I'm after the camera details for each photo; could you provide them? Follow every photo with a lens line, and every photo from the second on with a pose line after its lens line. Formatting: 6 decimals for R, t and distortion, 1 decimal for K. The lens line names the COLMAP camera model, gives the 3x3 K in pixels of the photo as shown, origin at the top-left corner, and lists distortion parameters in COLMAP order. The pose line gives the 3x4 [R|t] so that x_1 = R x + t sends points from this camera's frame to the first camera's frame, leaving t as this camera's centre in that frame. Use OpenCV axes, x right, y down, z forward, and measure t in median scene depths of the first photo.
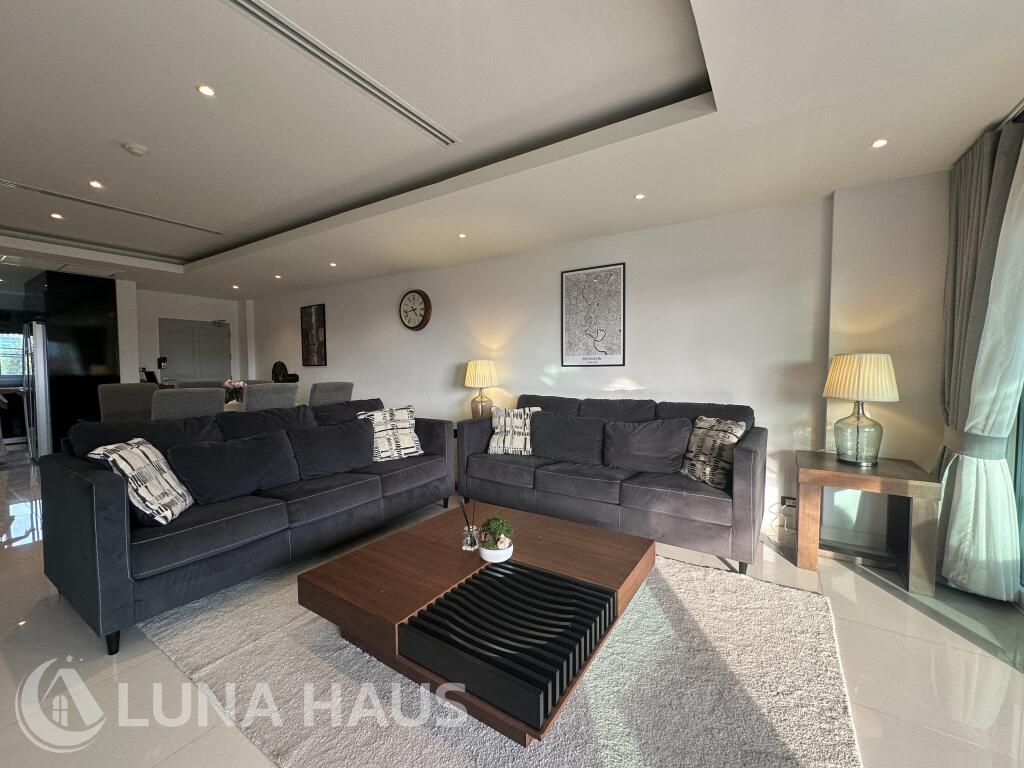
lens RADIAL K [[408.5, 0, 515.2], [0, 408.5, 387.0], [0, 0, 1]] dist [0.000188, -0.000169]
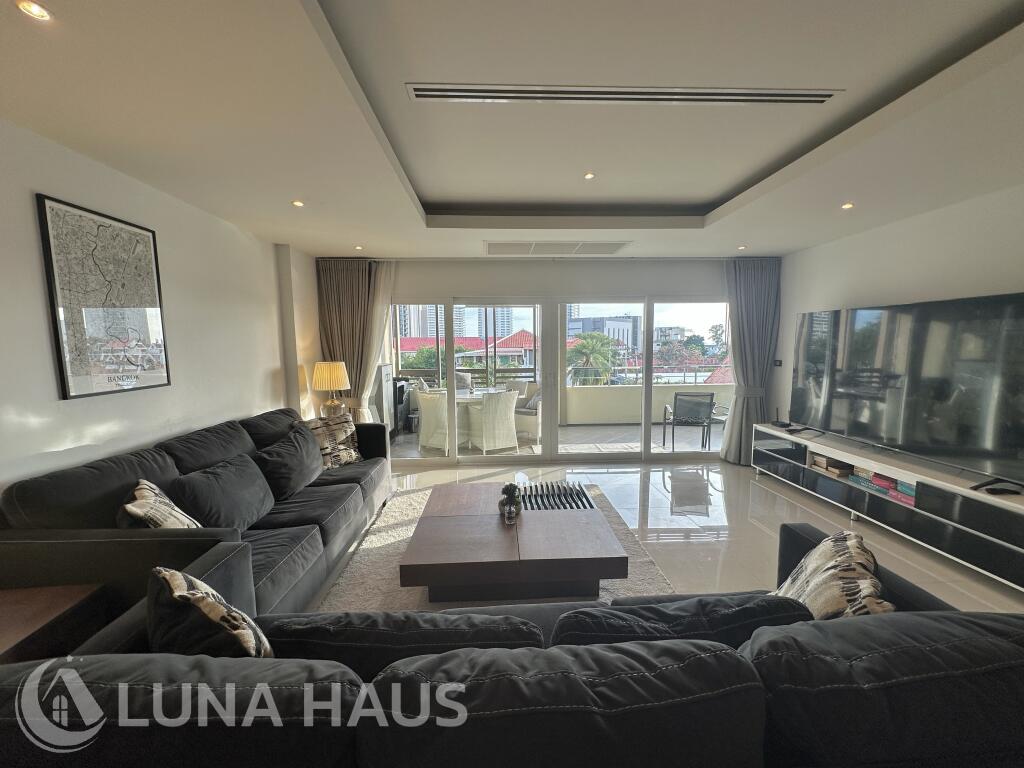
lens RADIAL K [[408.5, 0, 511.2], [0, 408.5, 387.5], [0, 0, 1]] dist [0.000188, -0.000169]
pose [[-0.573693, -0.080047, 0.815149, -0.612433], [0.052619, 0.989555, 0.134206, -0.108310], [-0.817378, 0.119886, -0.563489, 0.906691]]
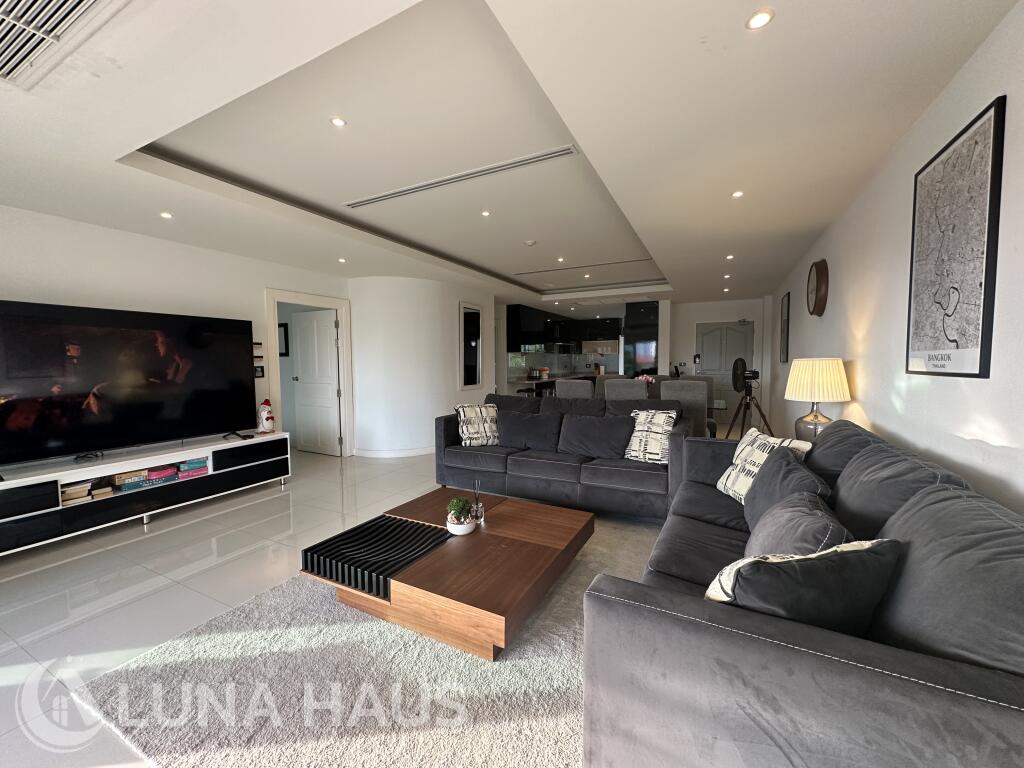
lens RADIAL K [[408.5, 0, 510.7], [0, 408.5, 381.3], [0, 0, 1]] dist [0.000188, -0.000169]
pose [[0.092372, 0.052920, -0.994317, 0.592963], [-0.041769, 0.997914, 0.049231, -0.048562], [0.994848, 0.036984, 0.094389, 0.524497]]
